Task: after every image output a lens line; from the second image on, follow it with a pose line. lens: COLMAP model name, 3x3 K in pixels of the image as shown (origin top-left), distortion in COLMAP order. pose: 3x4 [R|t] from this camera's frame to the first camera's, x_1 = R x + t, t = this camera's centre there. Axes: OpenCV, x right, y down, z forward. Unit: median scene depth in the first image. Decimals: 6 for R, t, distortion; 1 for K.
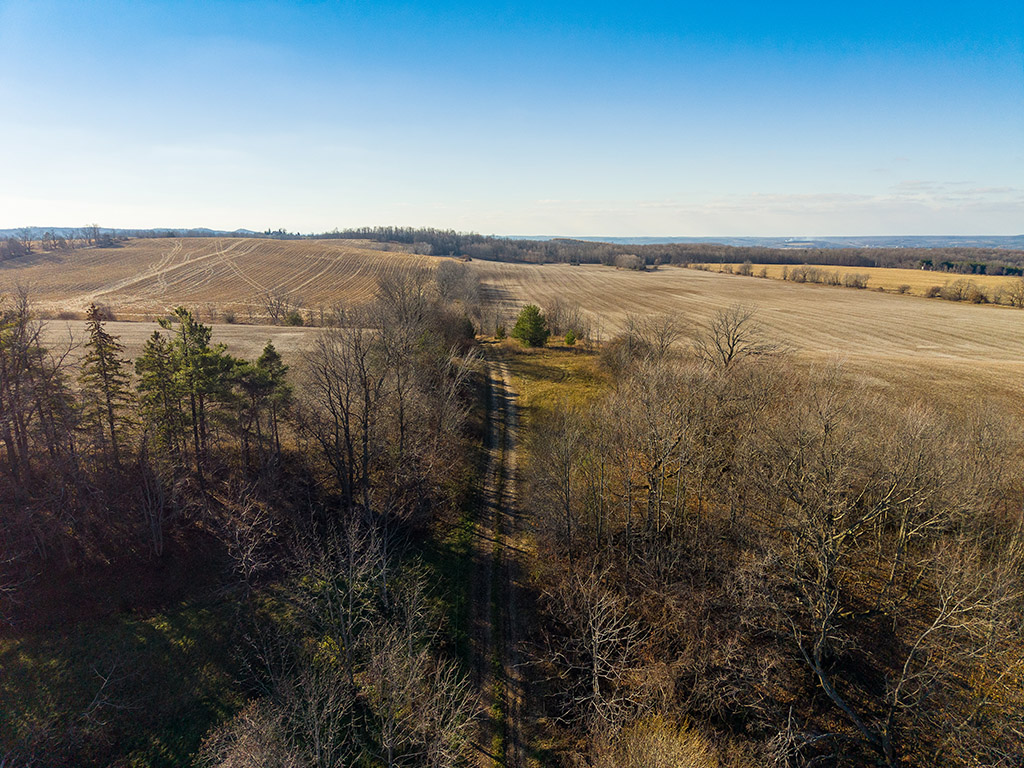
lens RADIAL K [[695.4, 0, 504.0], [0, 695.4, 381.7], [0, 0, 1]] dist [0.016779, -0.012431]
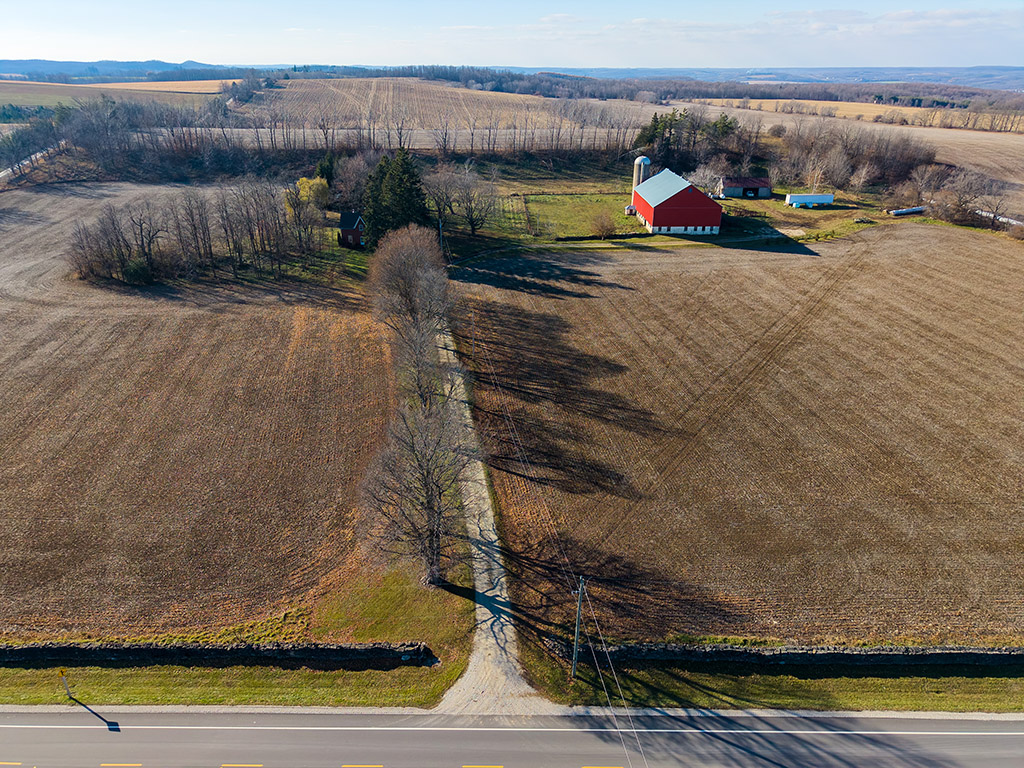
lens RADIAL K [[695.4, 0, 511.0], [0, 695.4, 379.3], [0, 0, 1]] dist [0.016779, -0.012431]
pose [[0.996891, -0.031430, 0.072248, -0.141481], [0.015273, 0.976682, 0.214149, 0.039896], [-0.077293, -0.212380, 0.974126, -0.247320]]
